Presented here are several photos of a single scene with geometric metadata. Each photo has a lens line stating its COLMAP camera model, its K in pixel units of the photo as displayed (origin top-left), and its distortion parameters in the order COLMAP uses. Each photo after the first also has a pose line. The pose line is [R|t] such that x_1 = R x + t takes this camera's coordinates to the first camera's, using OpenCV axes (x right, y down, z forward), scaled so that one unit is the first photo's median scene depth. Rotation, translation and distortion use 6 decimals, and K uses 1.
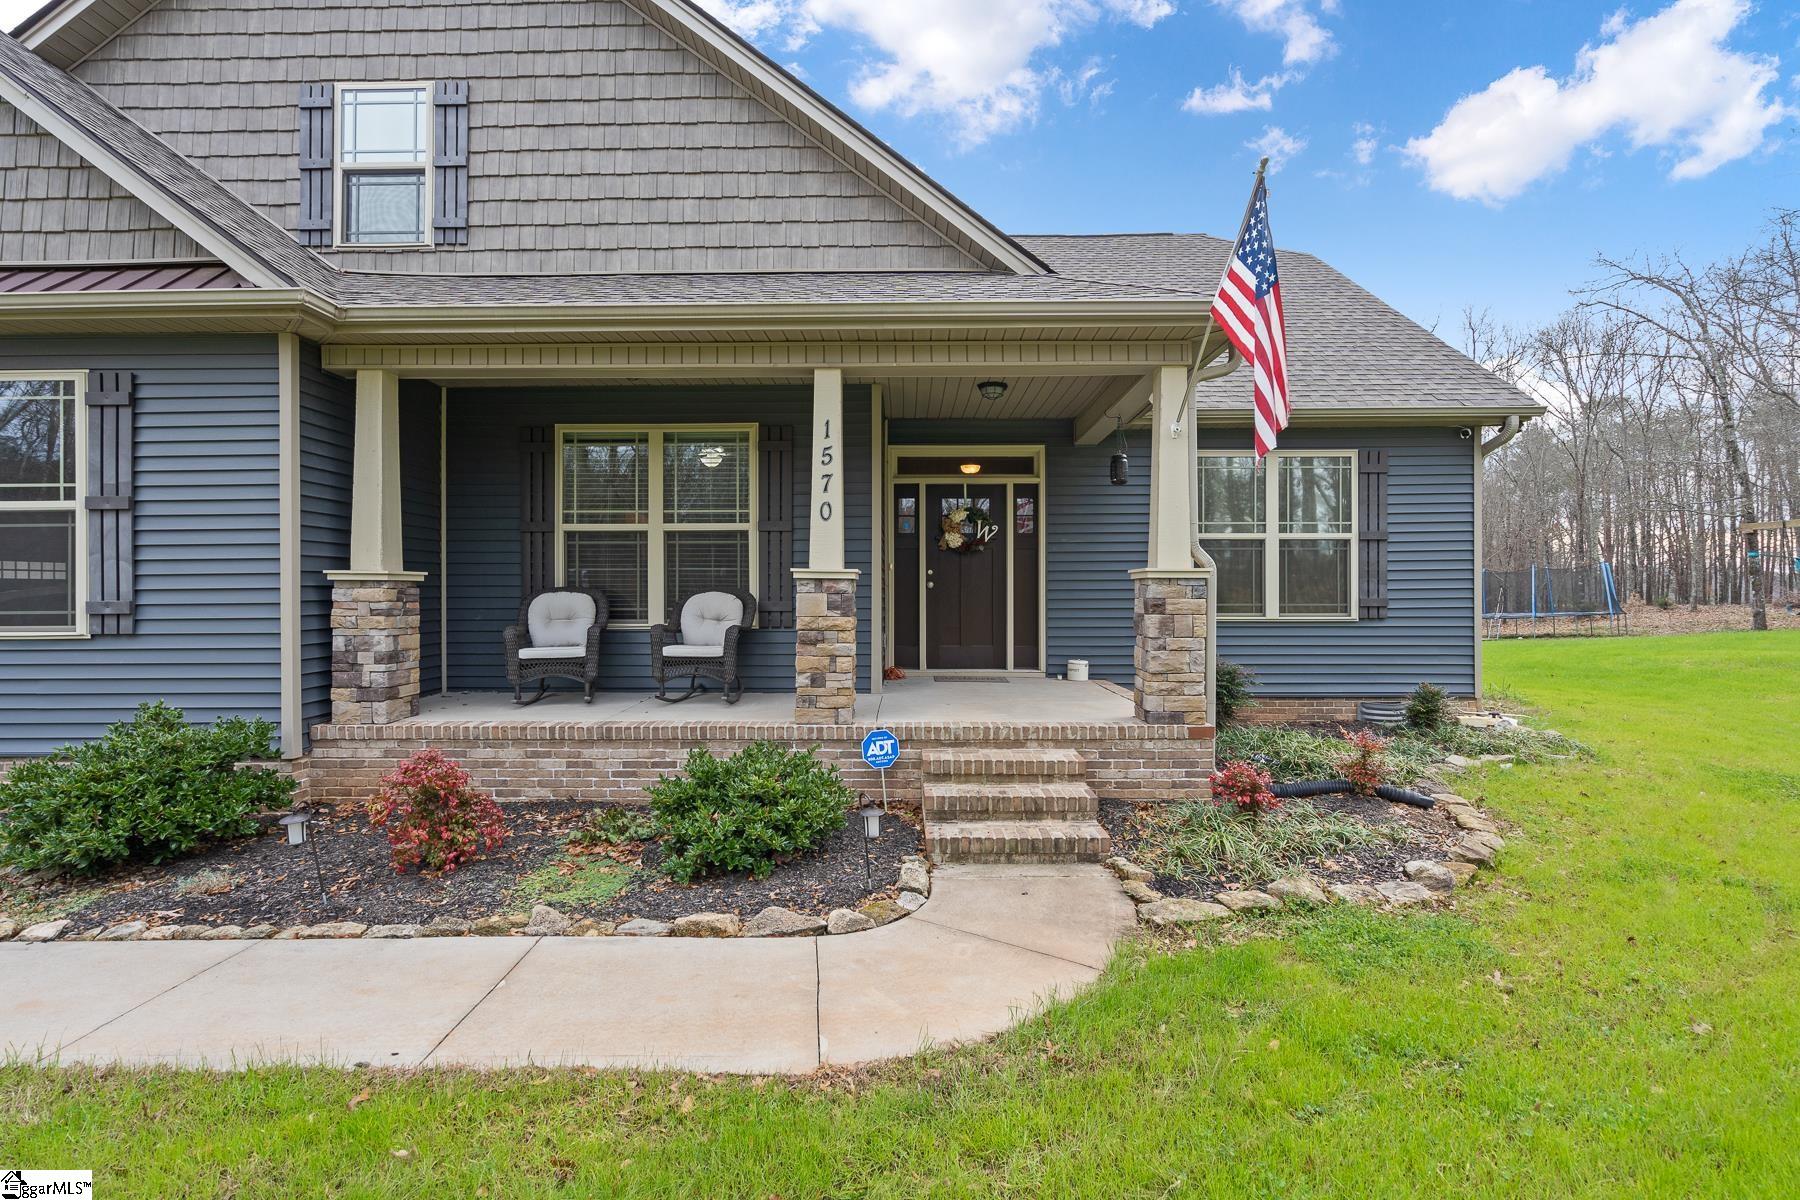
lens RADIAL K [[825.3, 0, 894.0], [0, 825.3, 594.8], [0, 0, 1]] dist [-0.001145, -0.000265]
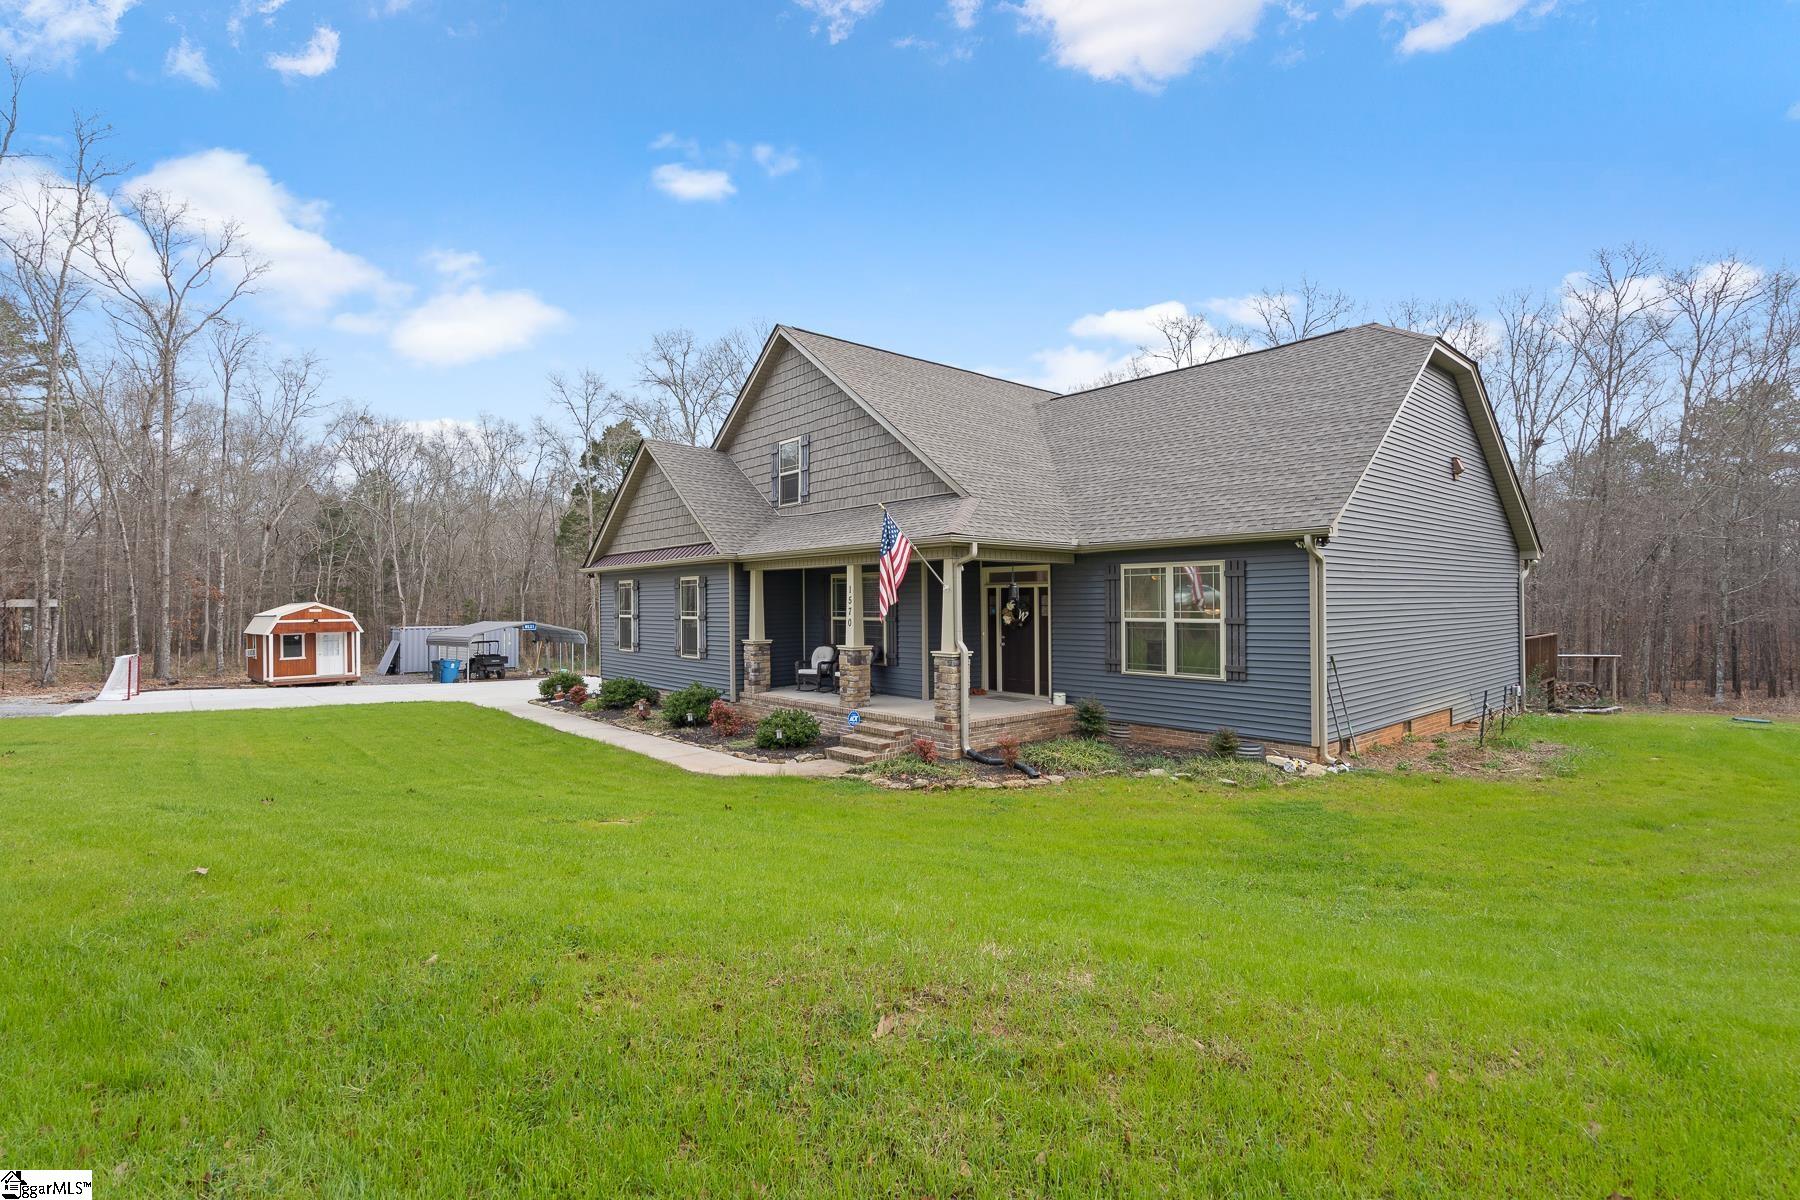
lens RADIAL K [[825.3, 0, 894.0], [0, 825.3, 594.8], [0, 0, 1]] dist [-0.001145, -0.000265]
pose [[0.664569, -0.008513, -0.747178, 1.528124], [0.007341, 0.999961, -0.004864, -0.139989], [0.747191, -0.002252, 0.664606, -0.452091]]
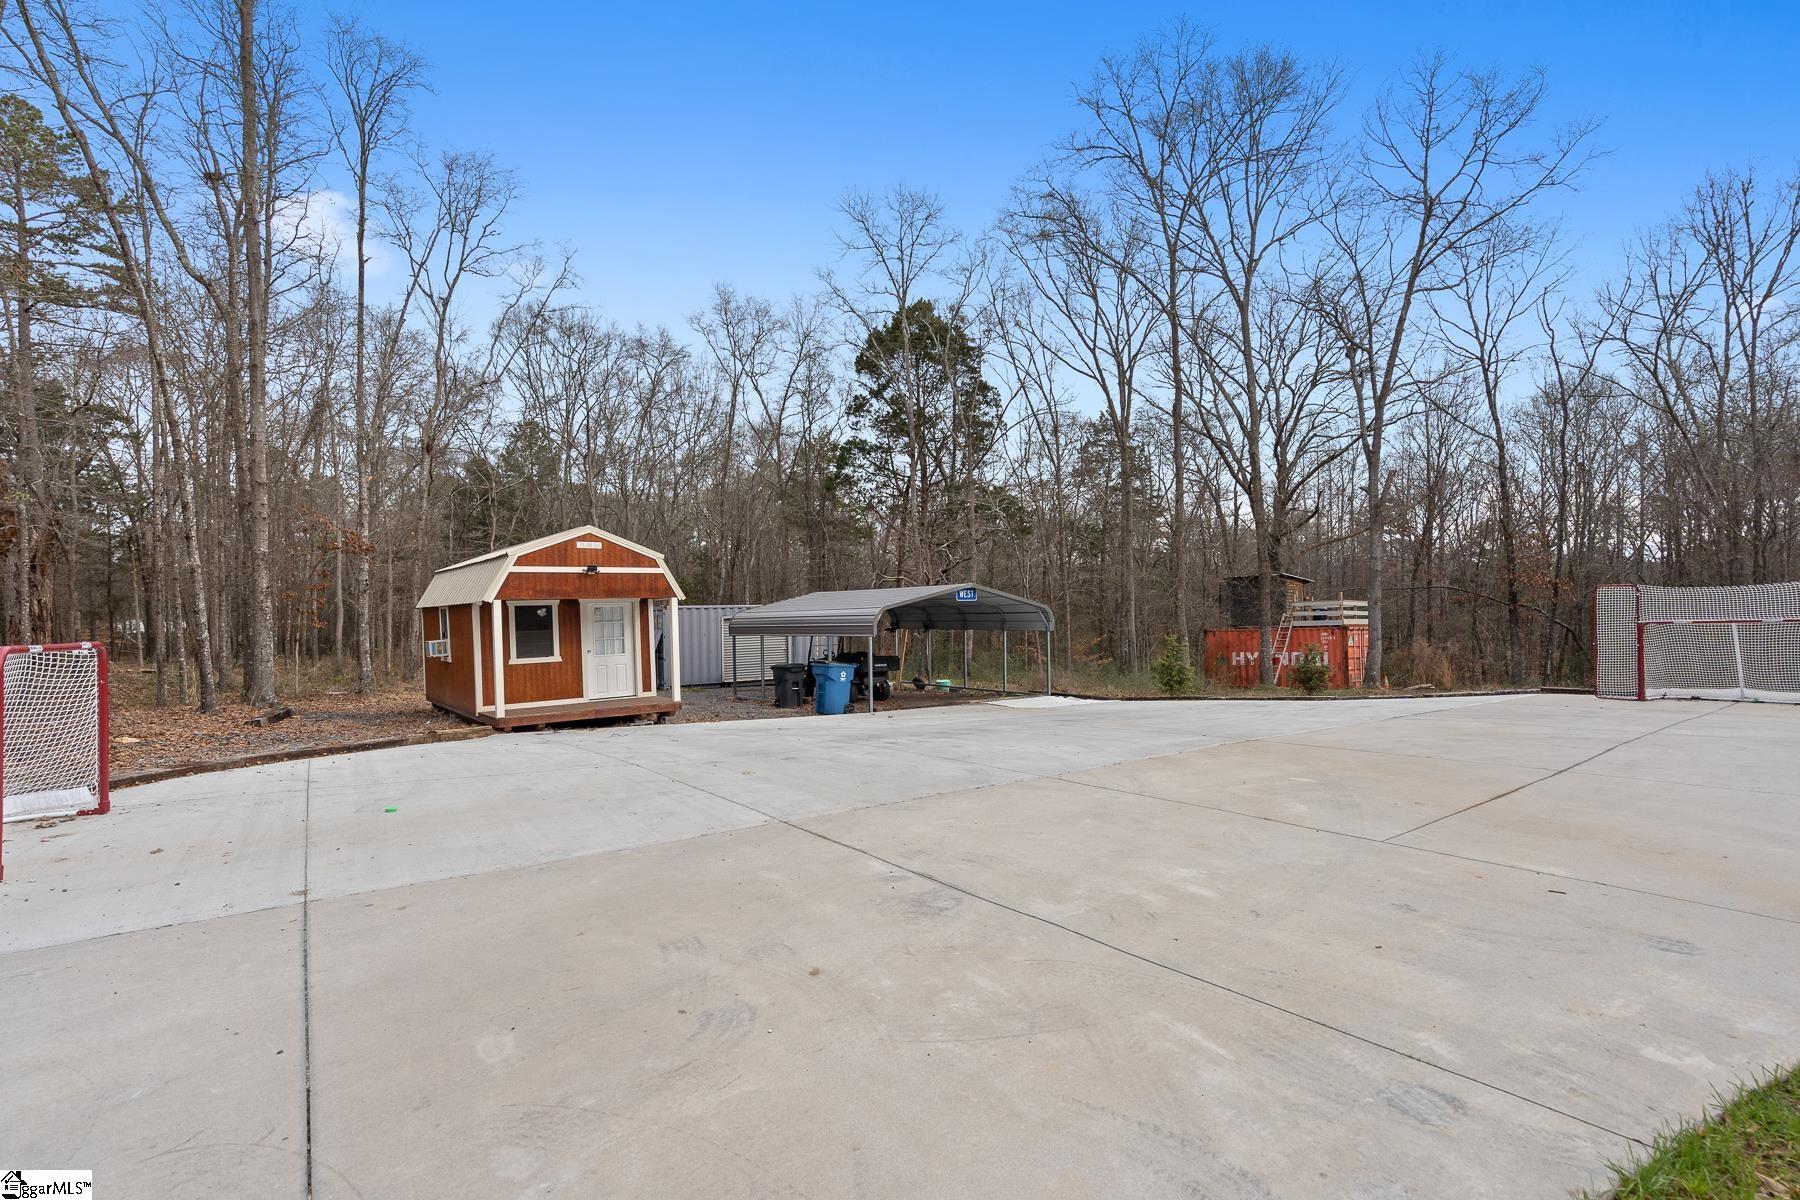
lens RADIAL K [[838.5, 0, 905.4], [0, 838.5, 618.1], [0, 0, 1]] dist [-0.000057, -0.000194]
pose [[0.589859, 0.007248, -0.807474, -2.212146], [0.016485, 0.999643, 0.021015, 0.050214], [0.807338, -0.025707, 0.589529, -0.362272]]
